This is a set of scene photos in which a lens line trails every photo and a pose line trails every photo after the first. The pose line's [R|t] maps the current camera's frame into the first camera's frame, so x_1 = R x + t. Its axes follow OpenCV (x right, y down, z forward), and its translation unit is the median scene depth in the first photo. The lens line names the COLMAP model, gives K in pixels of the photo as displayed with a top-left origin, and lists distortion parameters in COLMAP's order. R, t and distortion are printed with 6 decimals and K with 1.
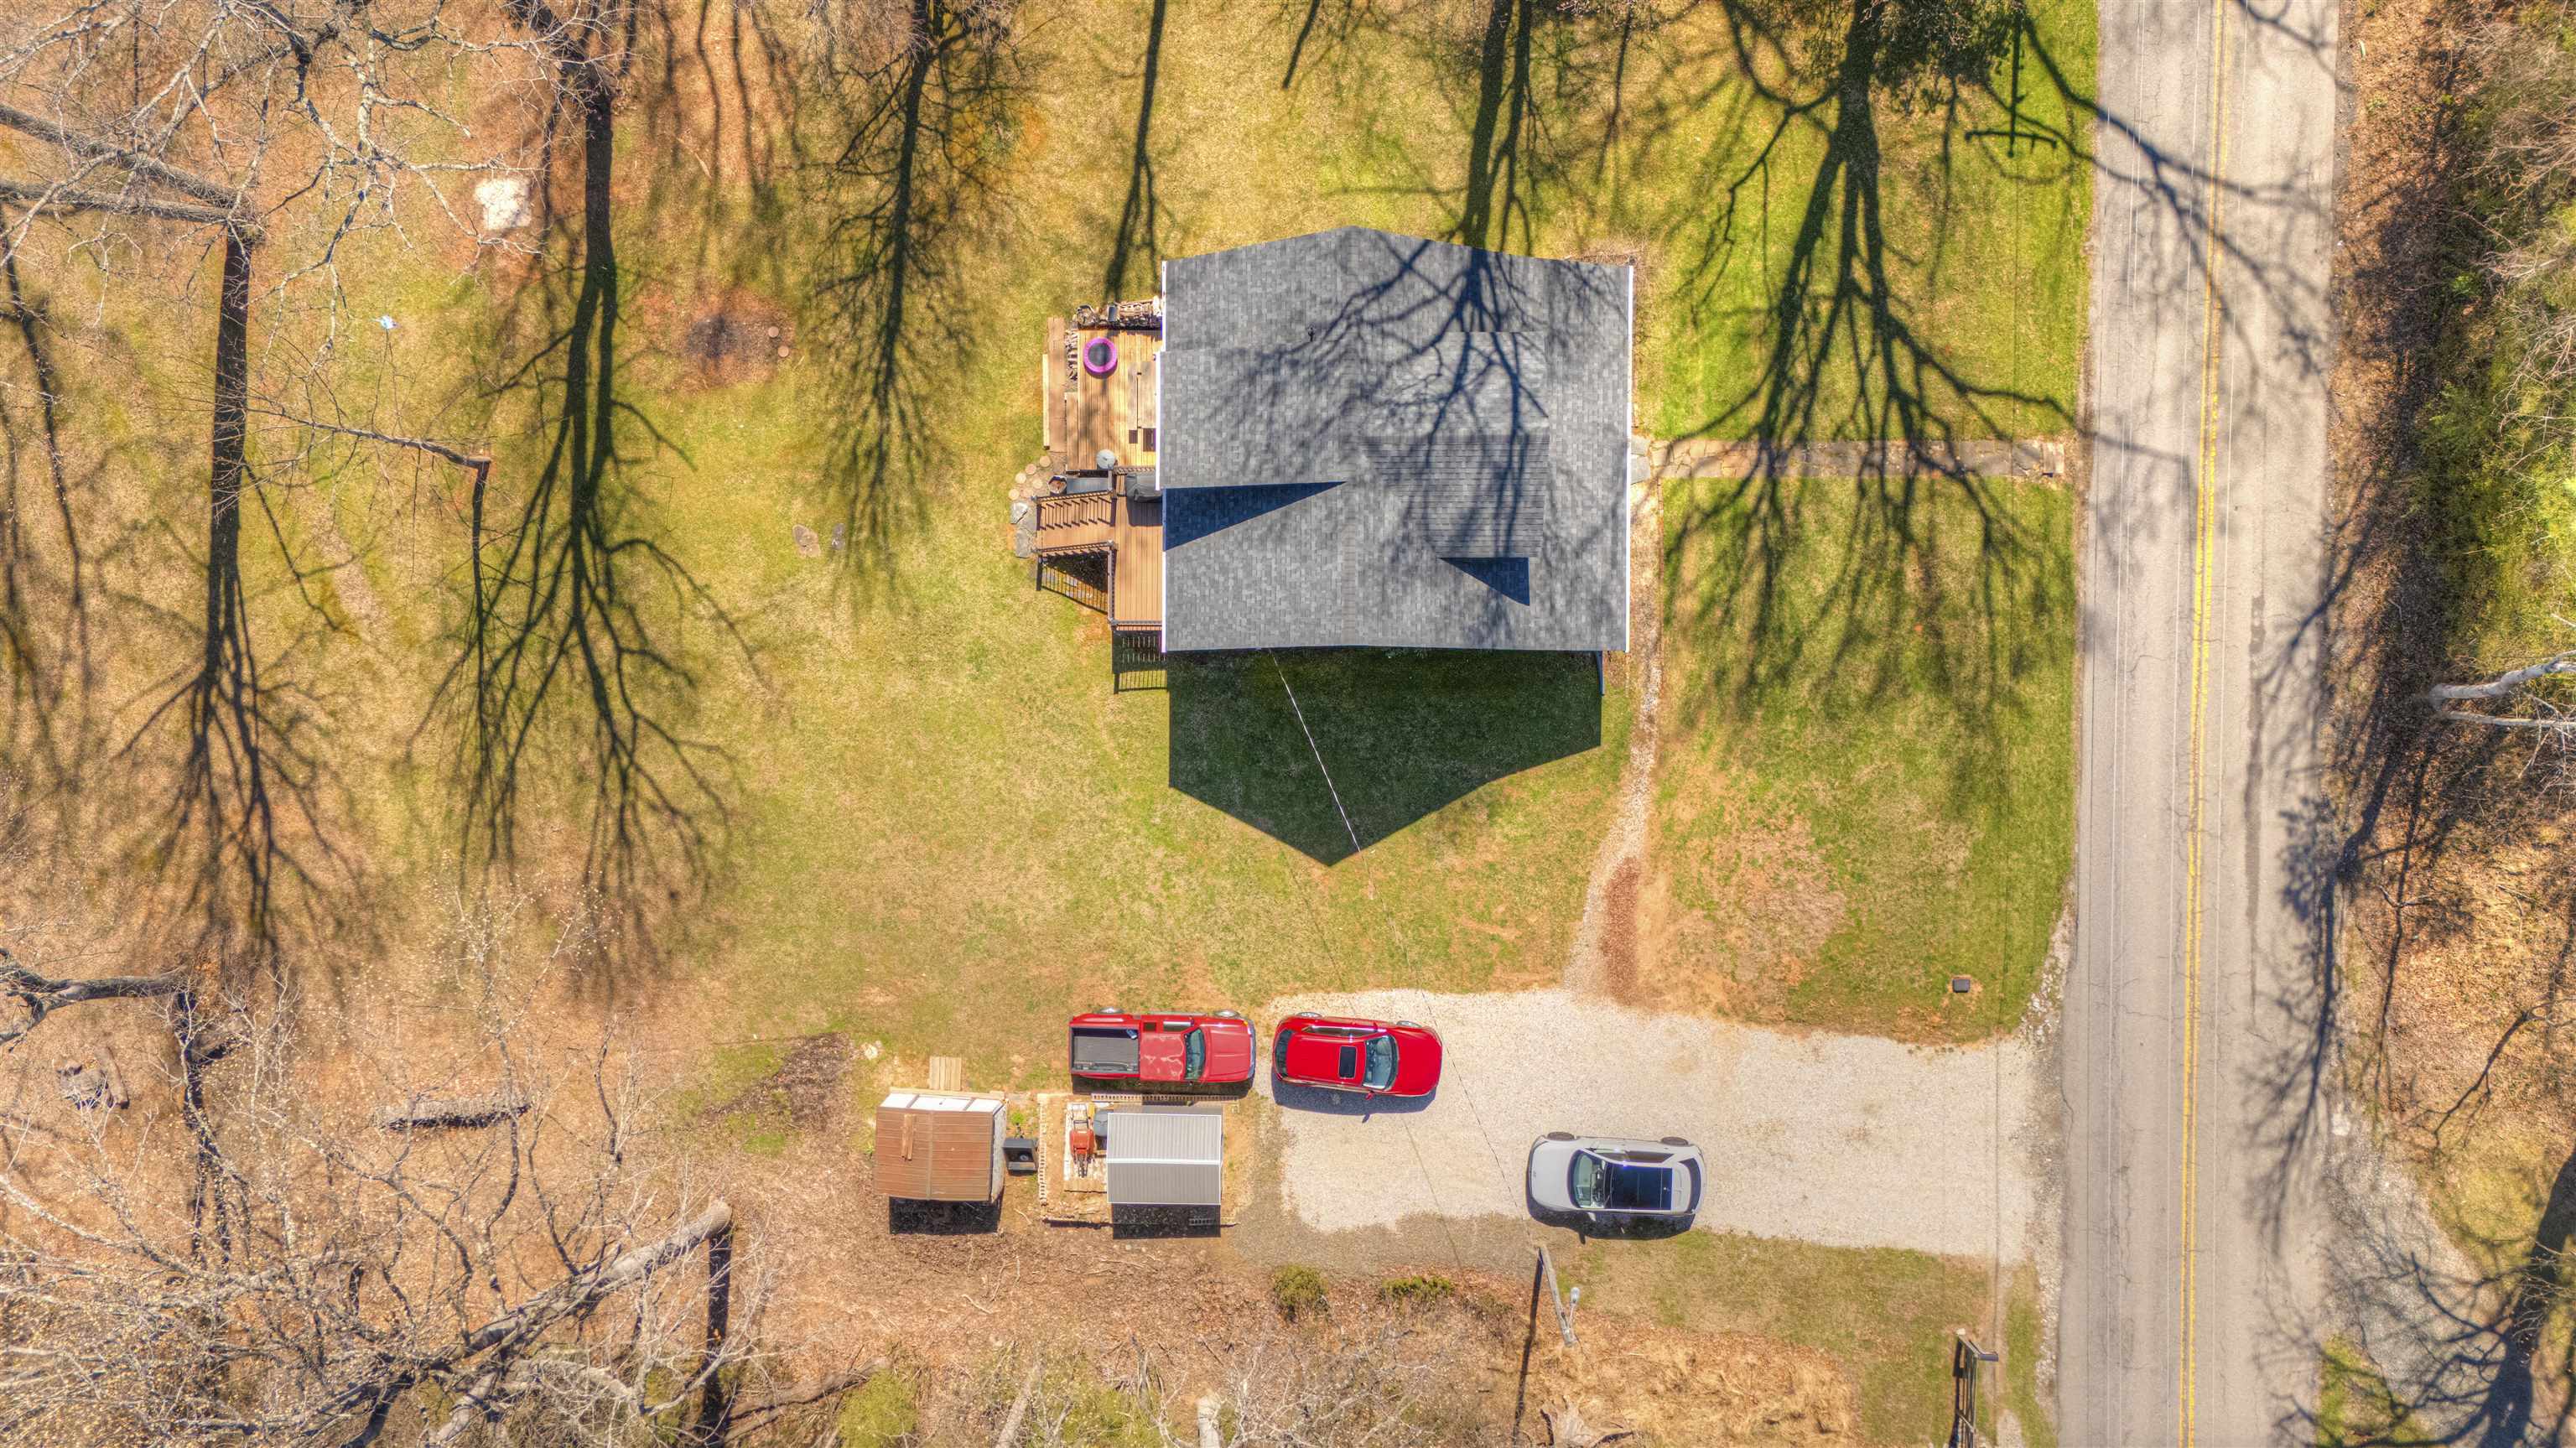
lens RADIAL K [[1884.1, 0, 1307.3], [0, 1884.1, 728.8], [0, 0, 1]] dist [0.080051, -0.073961]
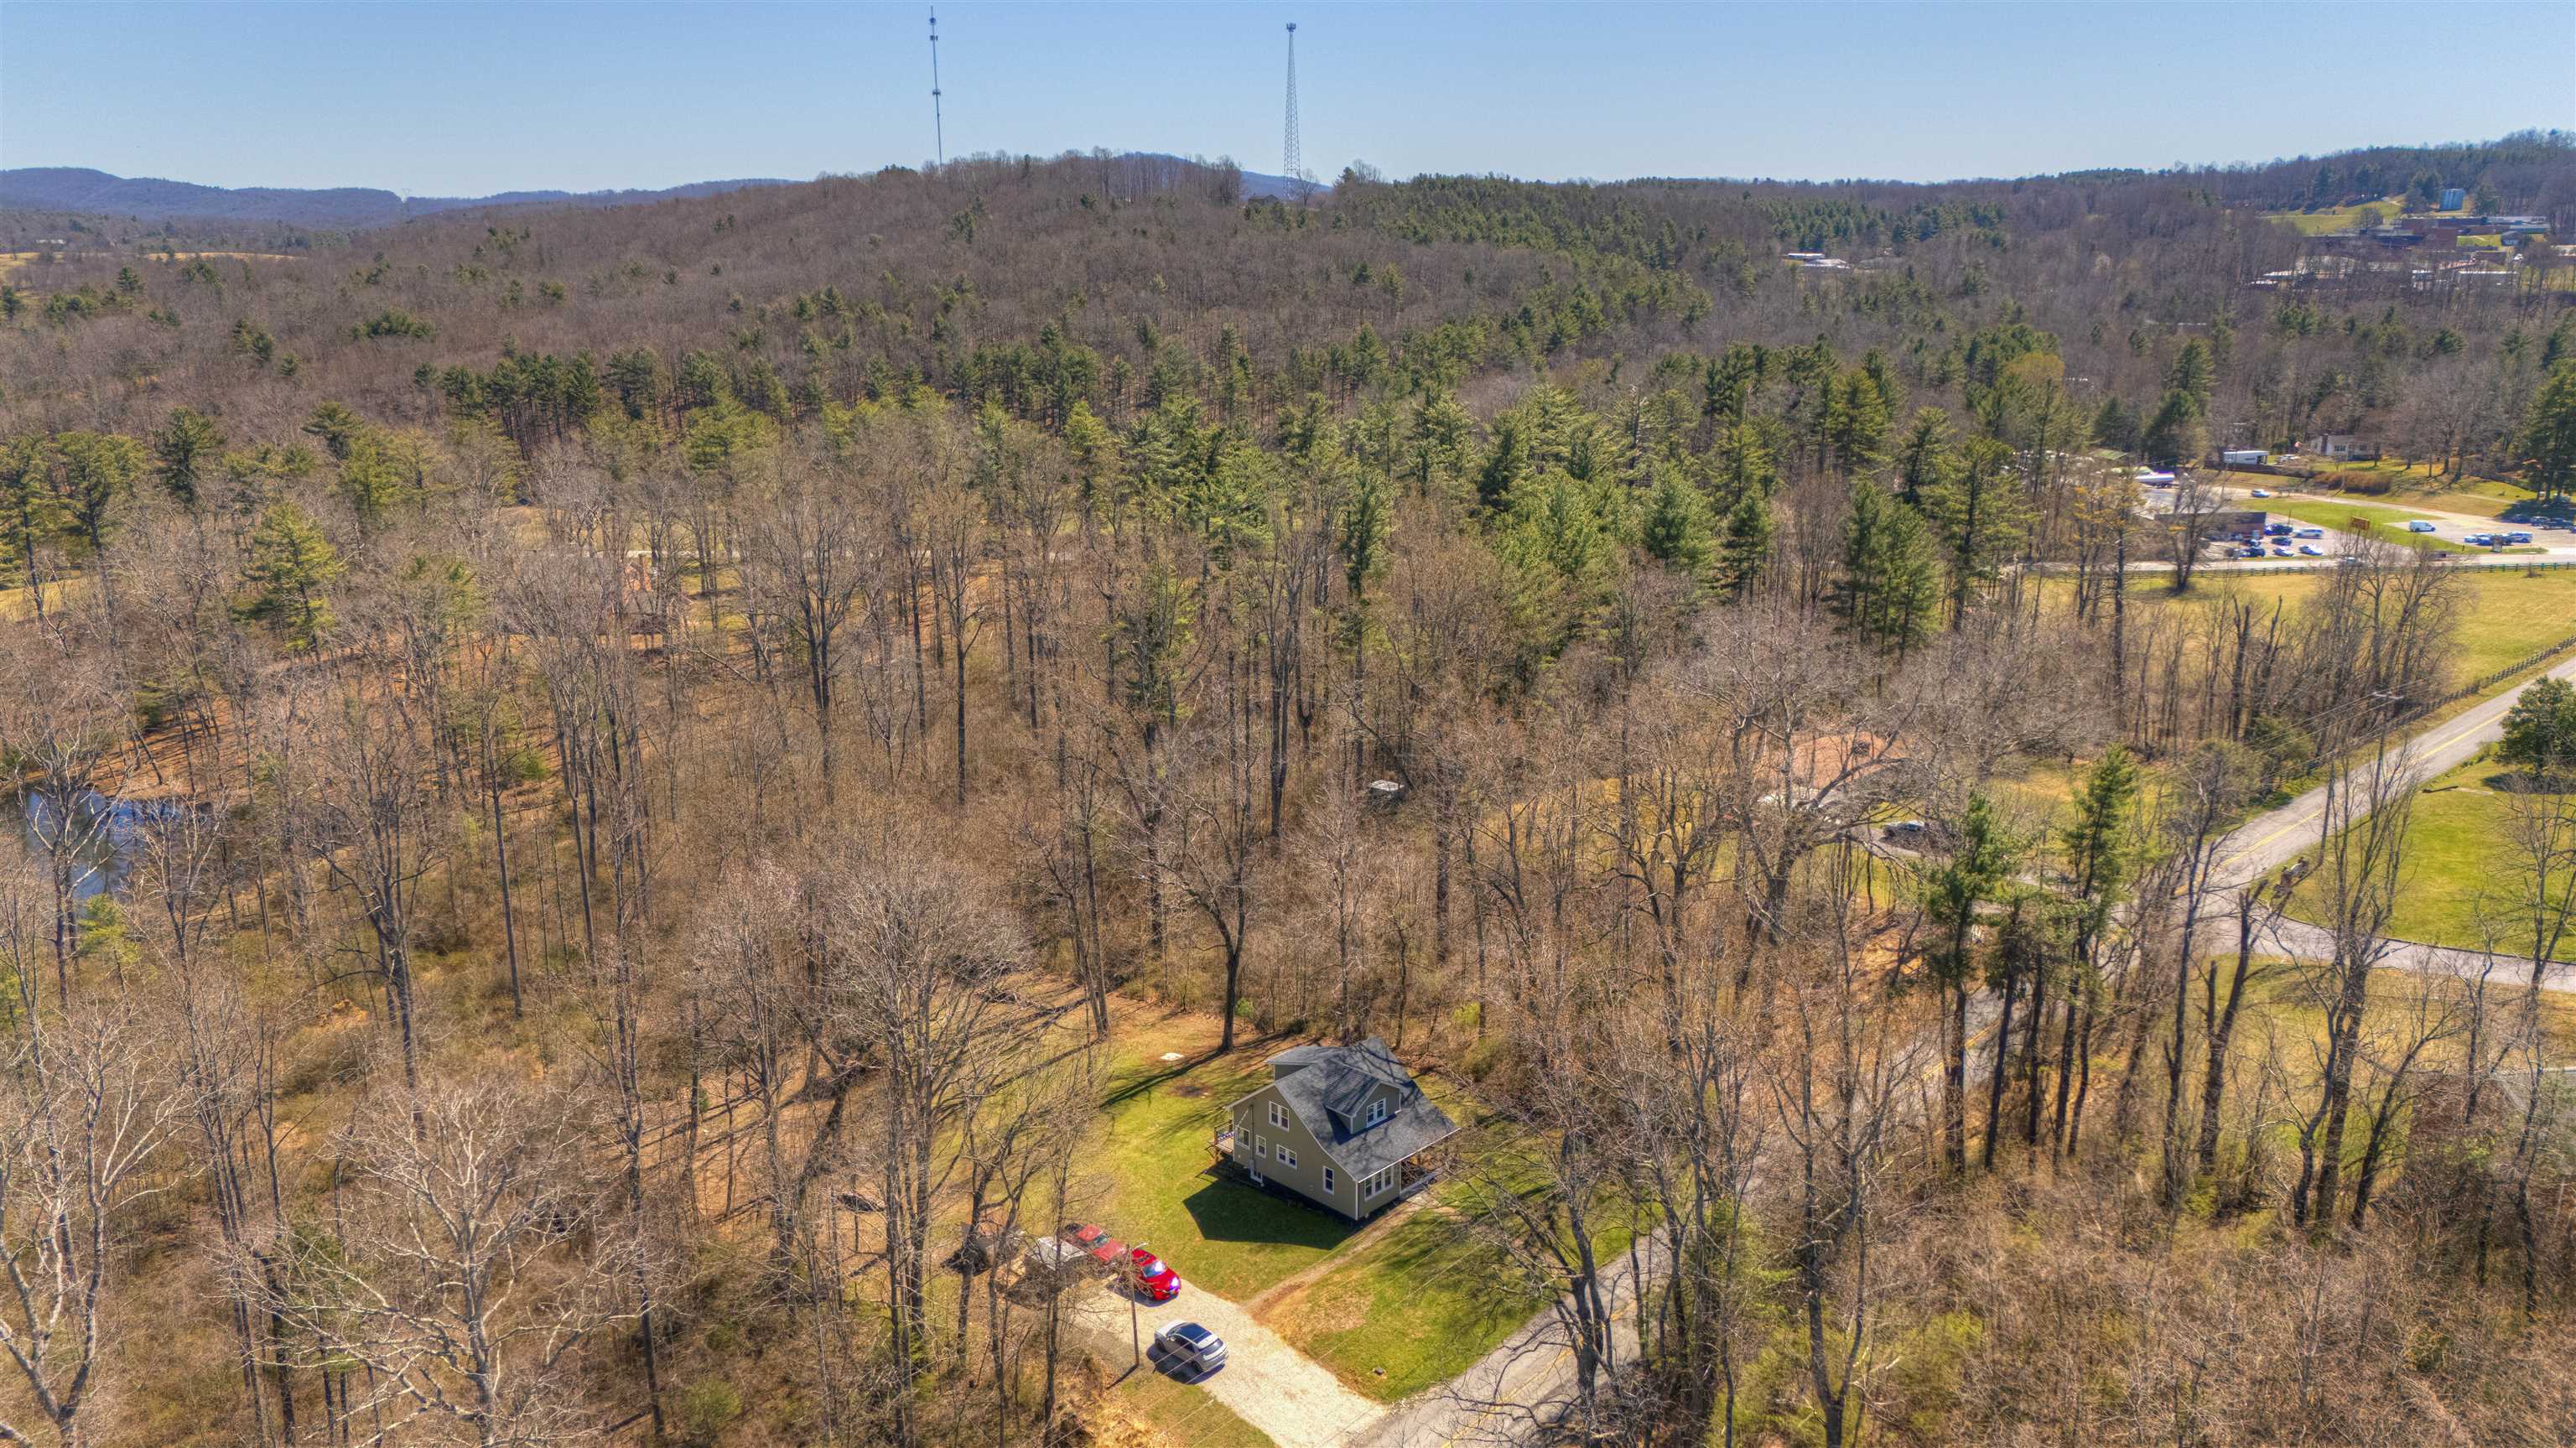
lens RADIAL K [[1884.1, 0, 1283.8], [0, 1884.1, 716.6], [0, 0, 1]] dist [0.080051, -0.073961]
pose [[0.716828, 0.194031, -0.669708, 1.468639], [-0.697225, 0.191332, -0.690847, 1.446164], [-0.005909, 0.962156, 0.272435, -0.208825]]
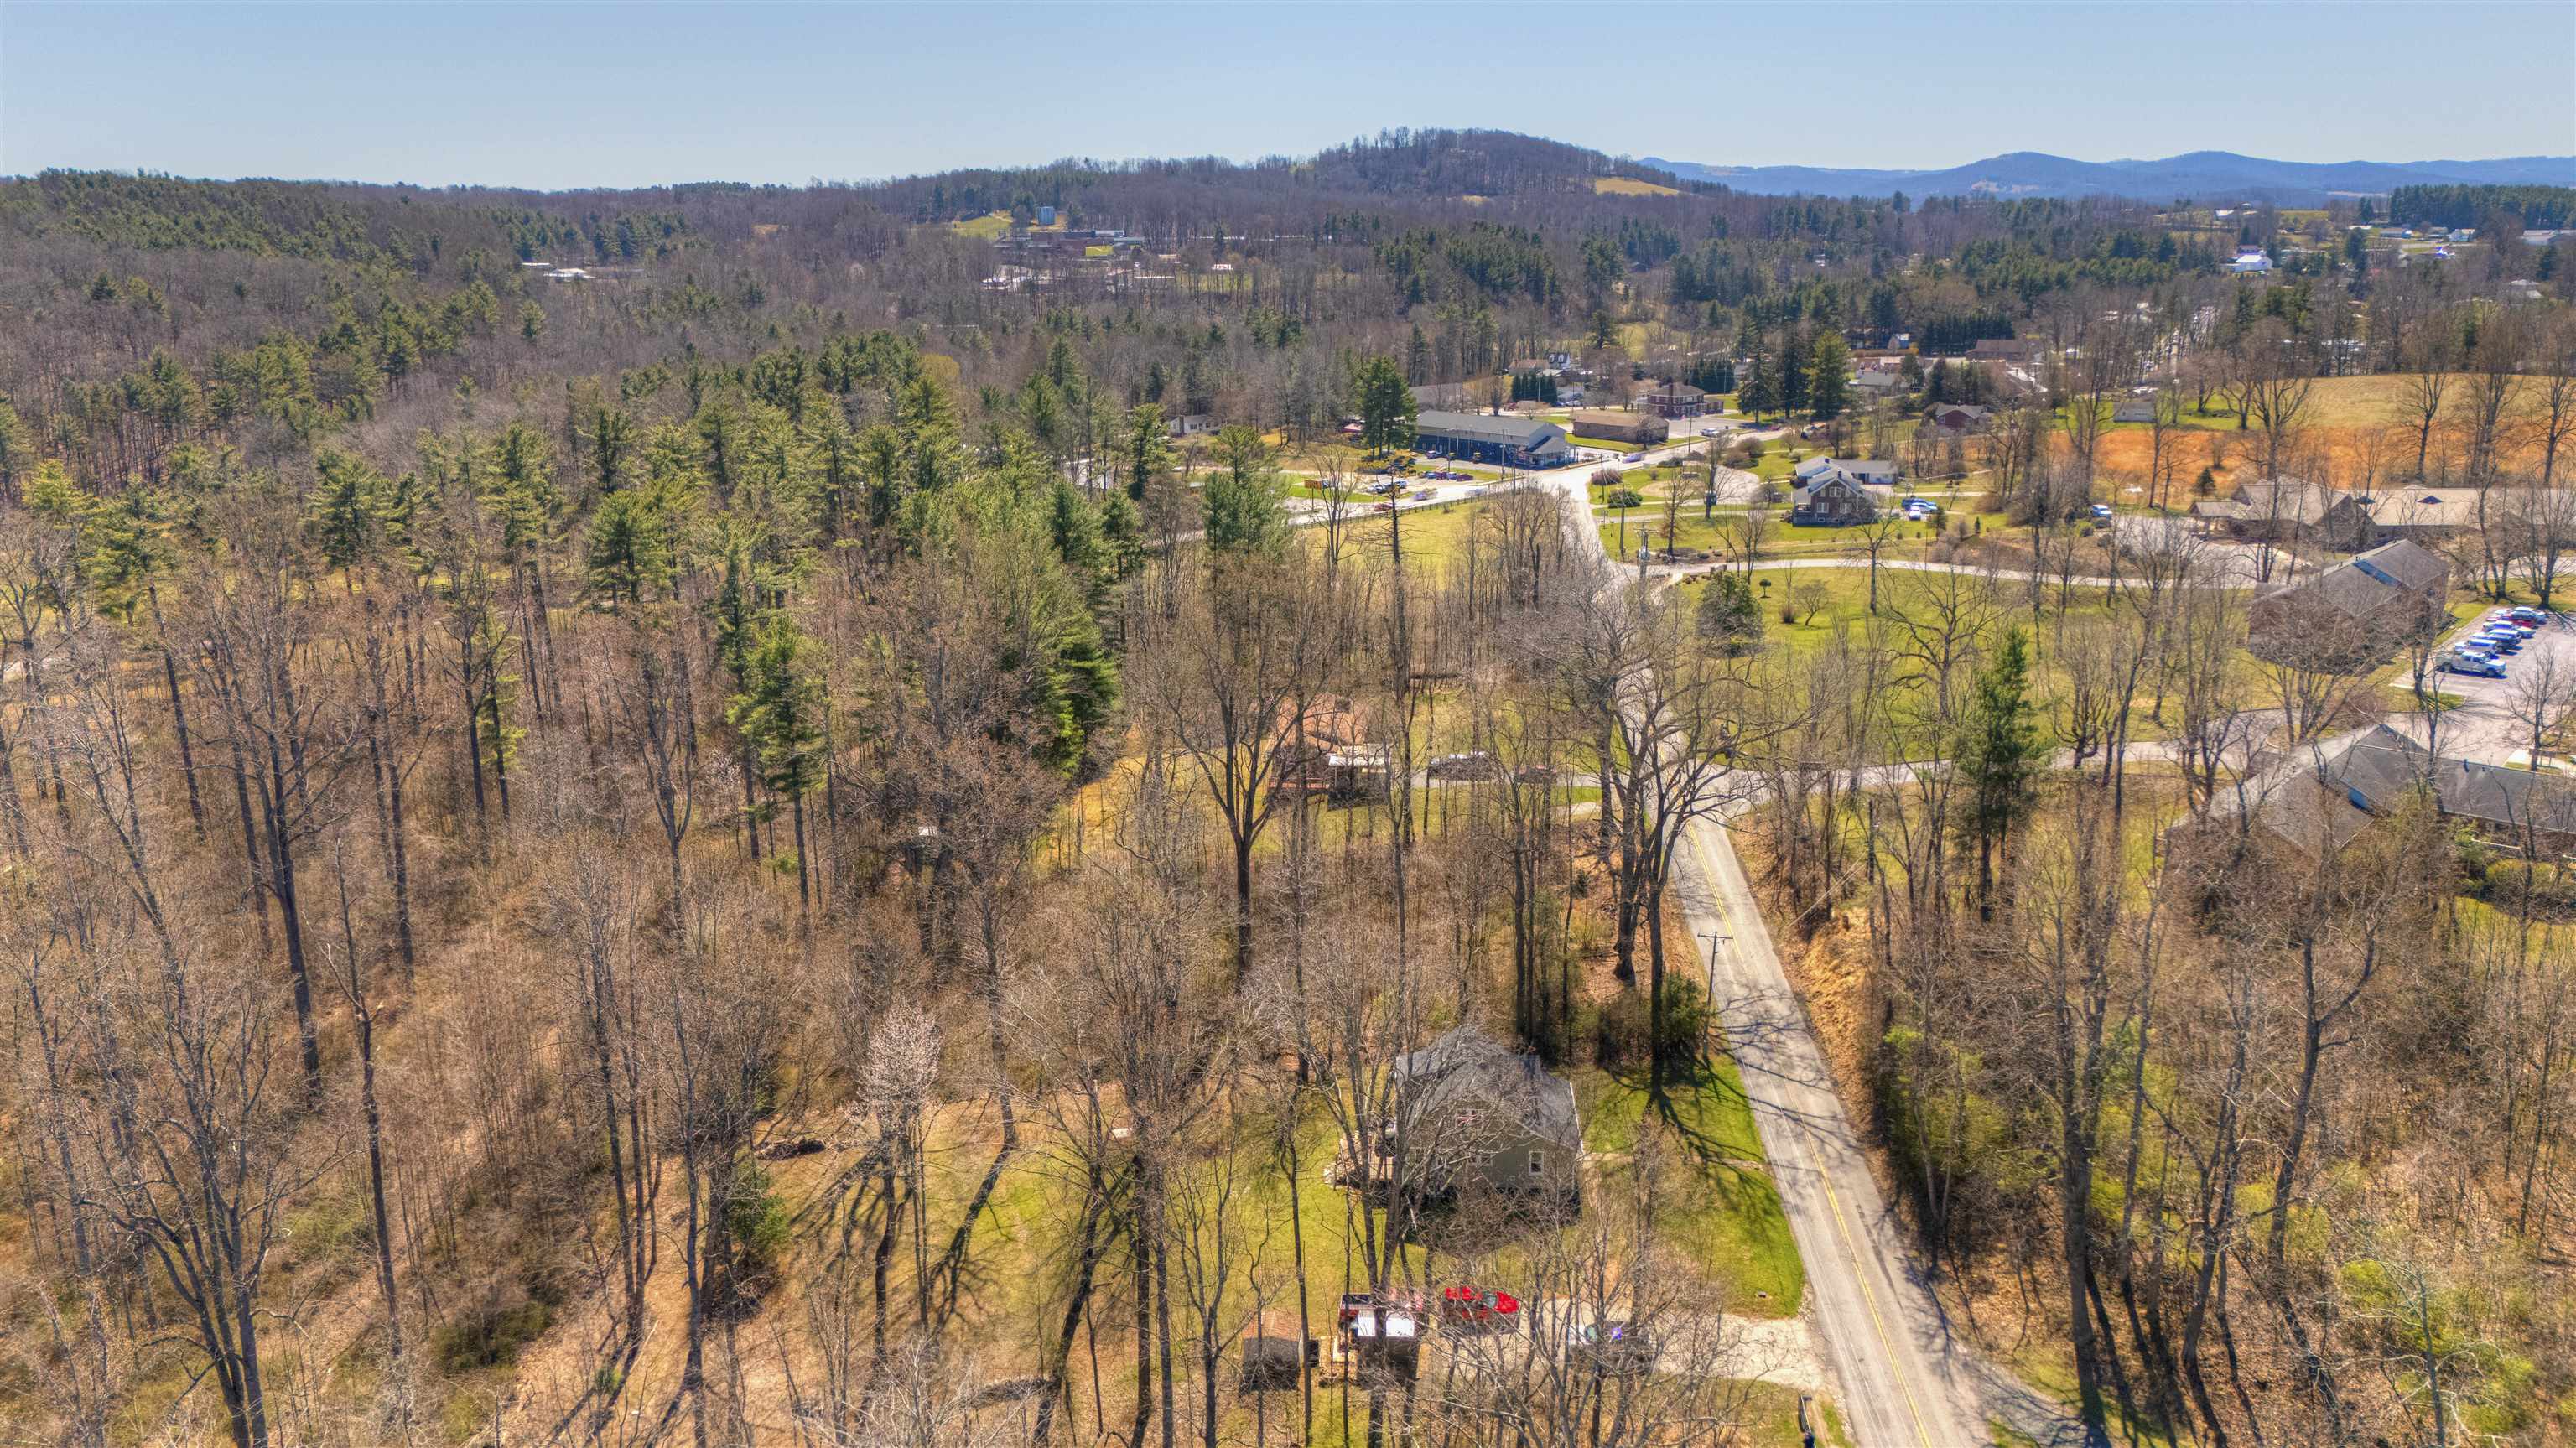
lens RADIAL K [[1884.1, 0, 1291.3], [0, 1884.1, 722.6], [0, 0, 1]] dist [0.080051, -0.073961]
pose [[0.997529, 0.029571, -0.063729, -0.068816], [-0.069273, 0.262825, -0.962354, 2.042582], [-0.011708, 0.964390, 0.264224, -0.176531]]
